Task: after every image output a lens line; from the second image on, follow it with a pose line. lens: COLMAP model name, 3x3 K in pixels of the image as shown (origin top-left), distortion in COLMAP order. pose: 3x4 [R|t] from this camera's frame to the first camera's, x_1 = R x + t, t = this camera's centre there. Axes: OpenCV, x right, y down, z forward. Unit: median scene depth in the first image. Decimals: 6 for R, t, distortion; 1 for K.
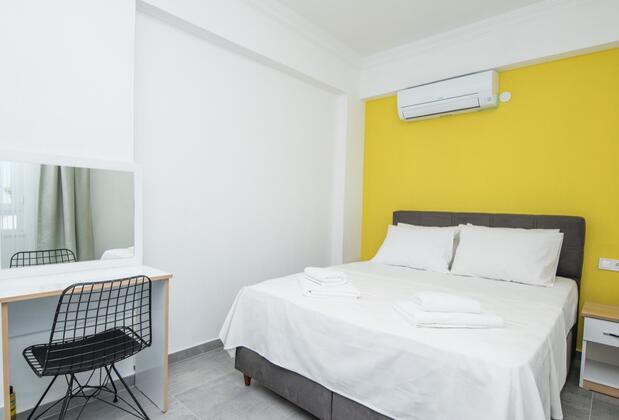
lens RADIAL K [[341.8, 0, 309.5], [0, 341.8, 210.0], [0, 0, 1]] dist [0.000307, 0.000383]
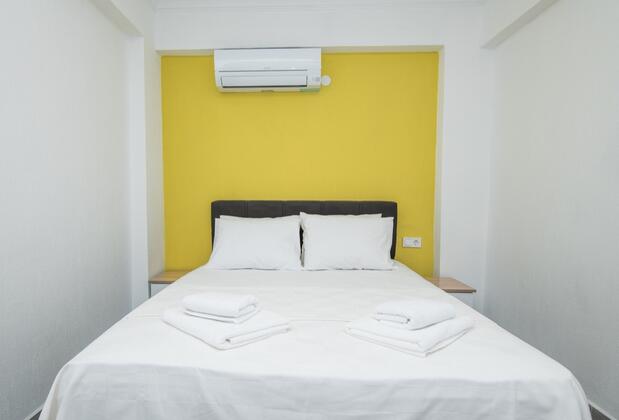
lens RADIAL K [[361.4, 0, 309.4], [0, 361.4, 220.0], [0, 0, 1]] dist [-0.000189, -0.000508]
pose [[0.775589, -0.057182, 0.628642, -0.138786], [0.023625, 0.997820, 0.061615, -0.000134], [-0.630795, -0.032936, 0.775250, 0.230820]]
